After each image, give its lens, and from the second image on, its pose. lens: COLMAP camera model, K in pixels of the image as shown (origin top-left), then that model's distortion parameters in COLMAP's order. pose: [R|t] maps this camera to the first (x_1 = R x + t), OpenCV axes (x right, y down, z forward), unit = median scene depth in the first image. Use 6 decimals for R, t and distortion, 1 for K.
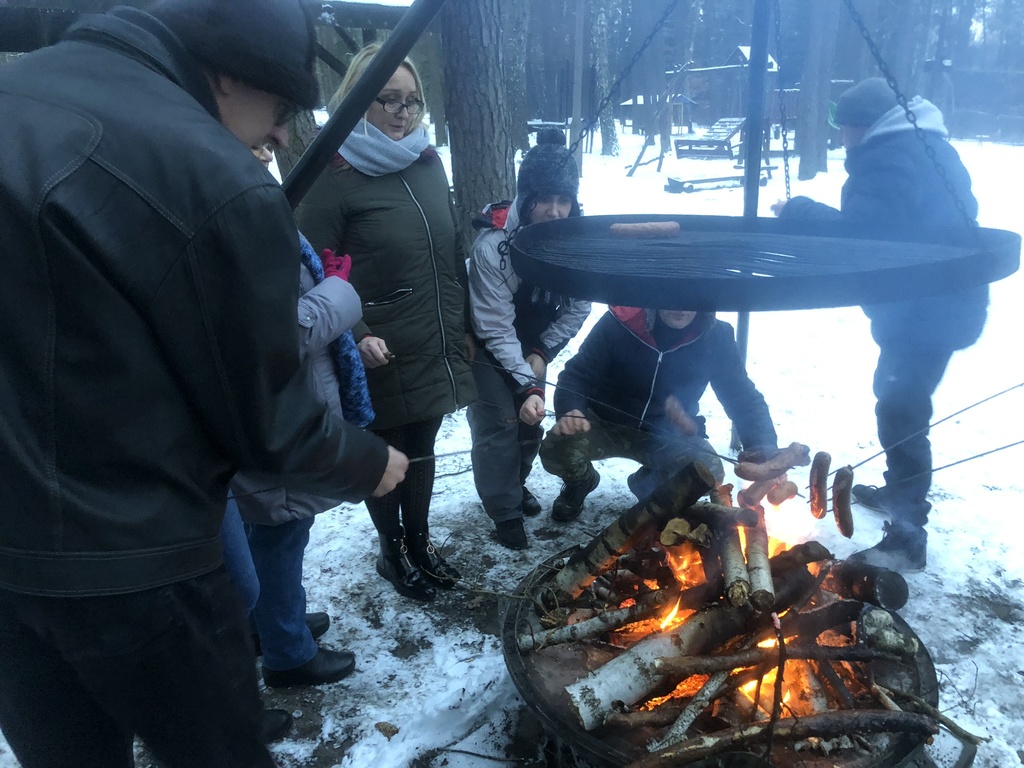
lens RADIAL K [[843.8, 0, 511.2], [0, 843.8, 376.3], [0, 0, 1]] dist [0.002696, 0.019624]
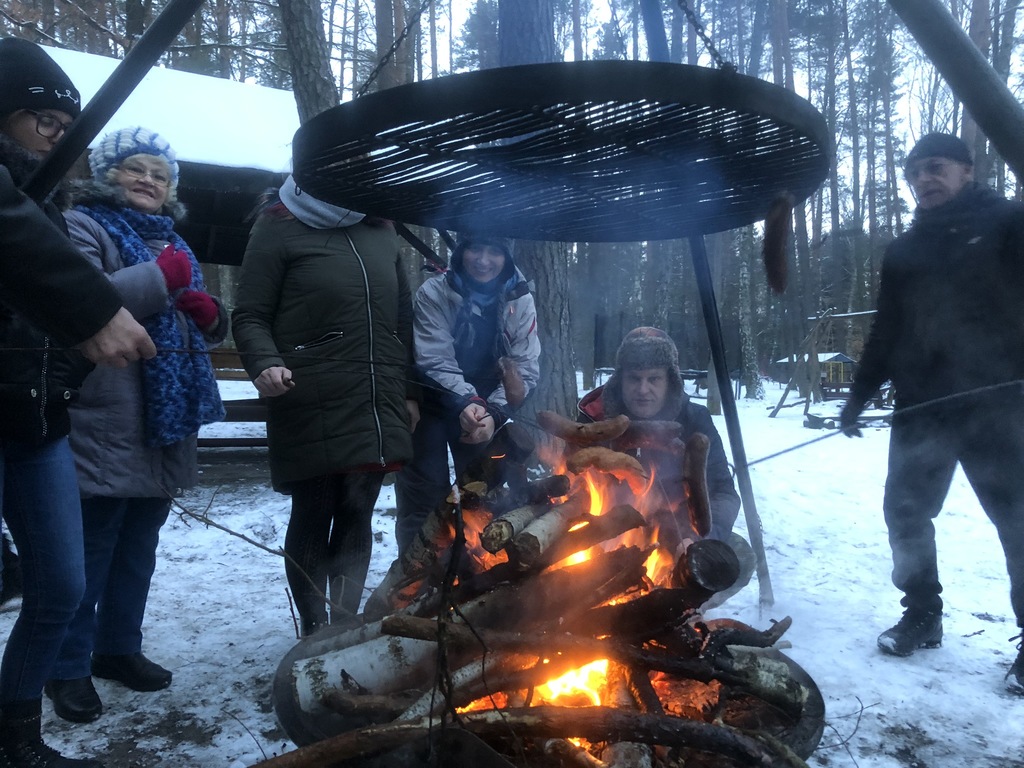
lens RADIAL K [[823.9, 0, 514.8], [0, 823.9, 348.7], [0, 0, 1]] dist [0.121083, -0.232243]
pose [[0.981065, 0.014789, -0.193112, 0.264599], [-0.077477, 0.943793, -0.321329, 0.207756], [0.177506, 0.330206, 0.927068, 0.125310]]
